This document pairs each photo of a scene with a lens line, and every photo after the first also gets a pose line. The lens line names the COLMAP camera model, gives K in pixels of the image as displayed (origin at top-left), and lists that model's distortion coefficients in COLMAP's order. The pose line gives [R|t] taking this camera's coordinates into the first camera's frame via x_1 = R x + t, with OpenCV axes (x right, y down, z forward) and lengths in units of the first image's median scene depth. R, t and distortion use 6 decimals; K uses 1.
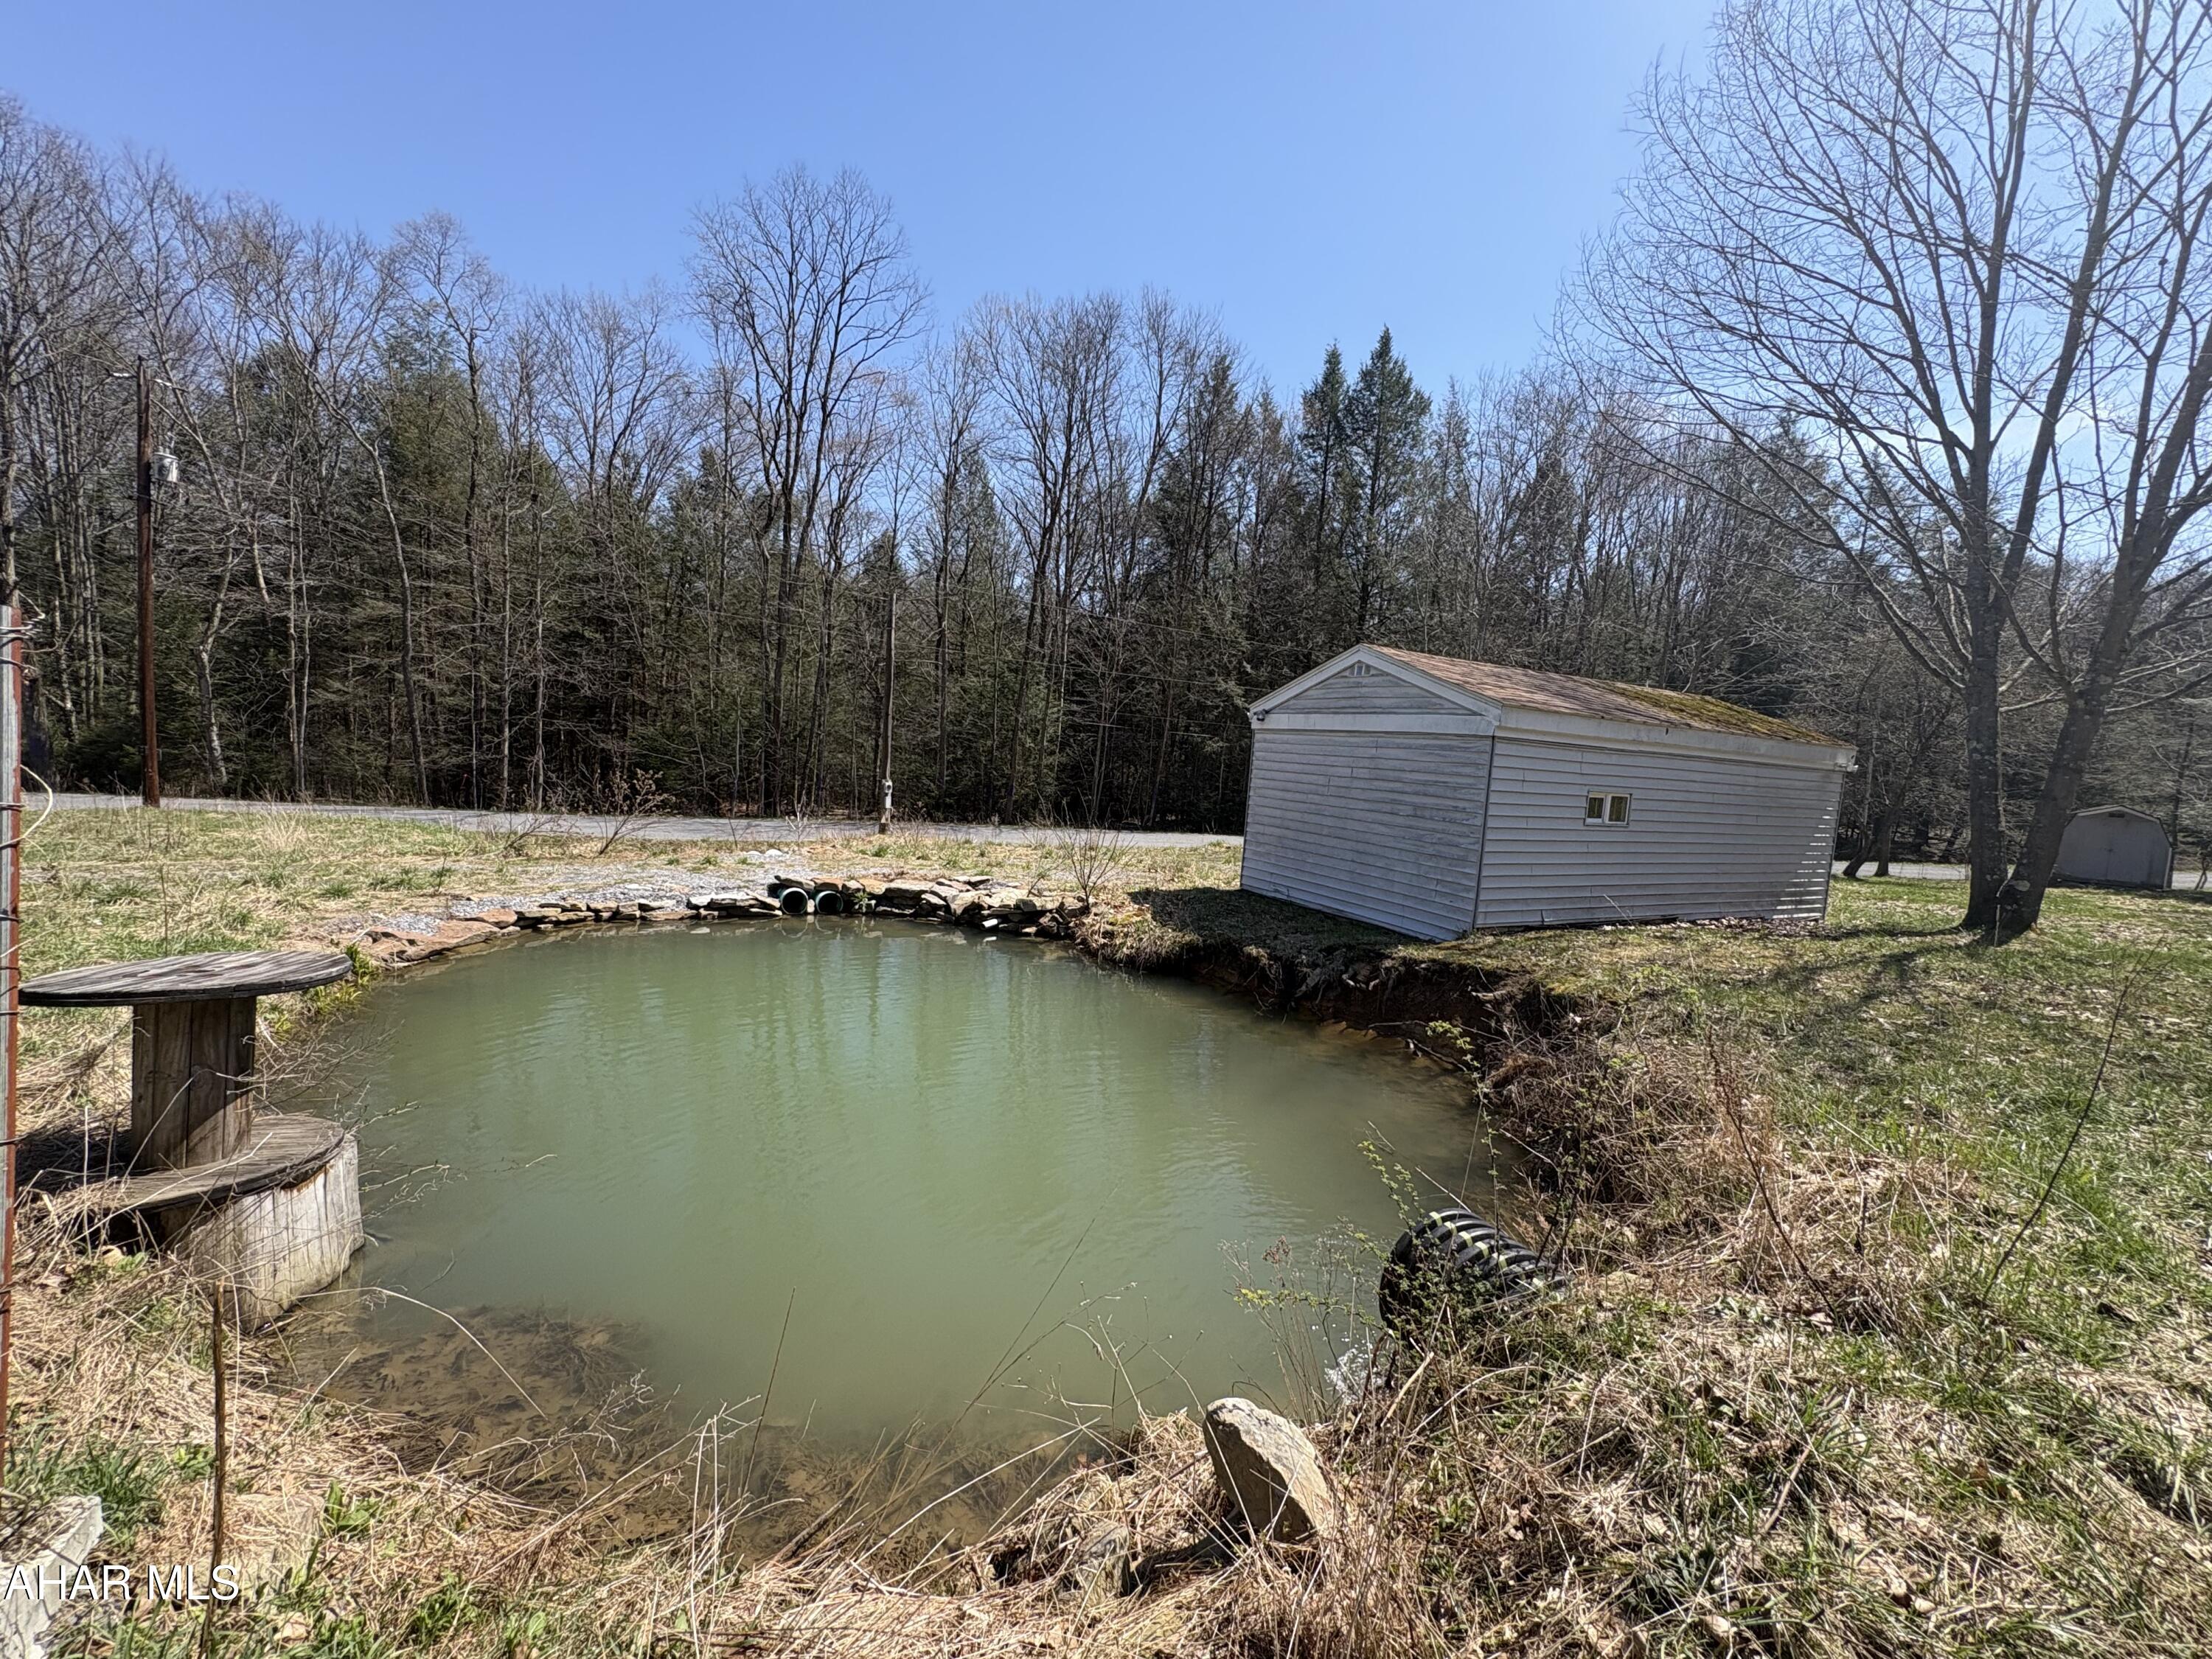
lens RADIAL K [[886.5, 0, 1106.0], [0, 886.5, 829.5], [0, 0, 1]] dist [0.001098, -0.002885]
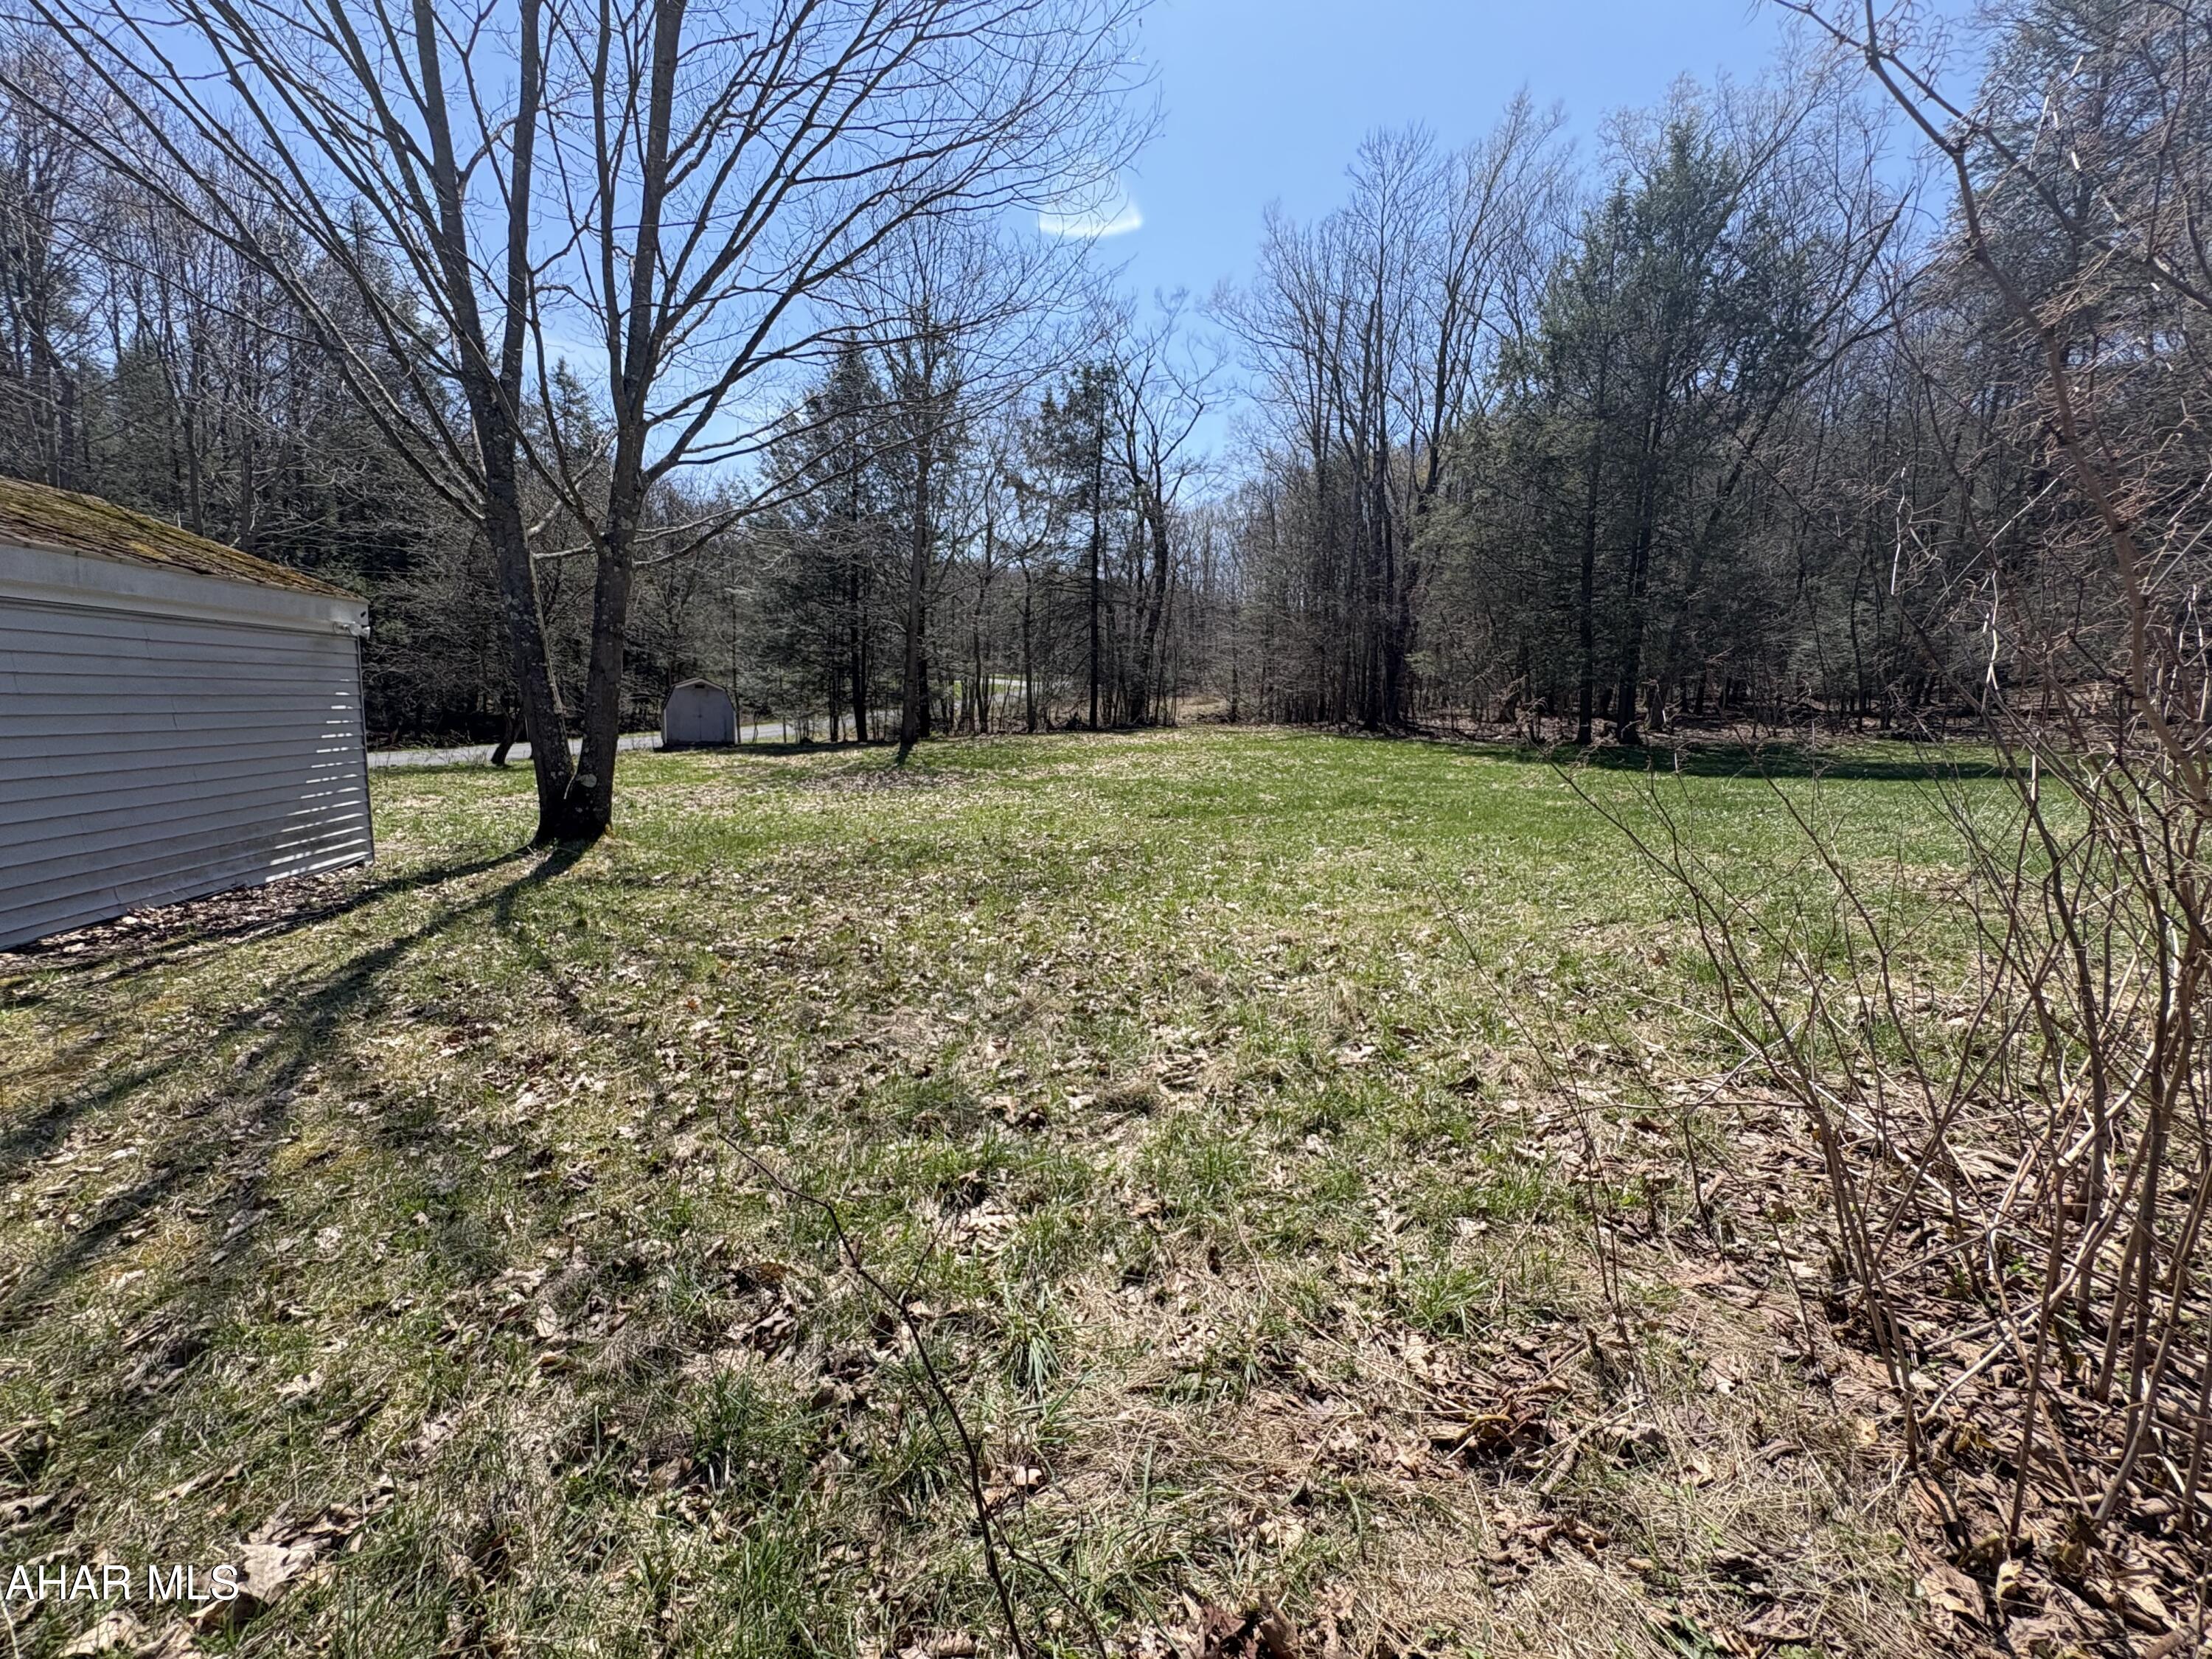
lens RADIAL K [[886.5, 0, 1106.0], [0, 886.5, 829.5], [0, 0, 1]] dist [0.001098, -0.002885]
pose [[0.295857, -0.188401, 0.936469, 0.377212], [0.068439, 0.982018, 0.175943, -0.001810], [-0.952777, 0.012037, 0.303431, 0.282652]]
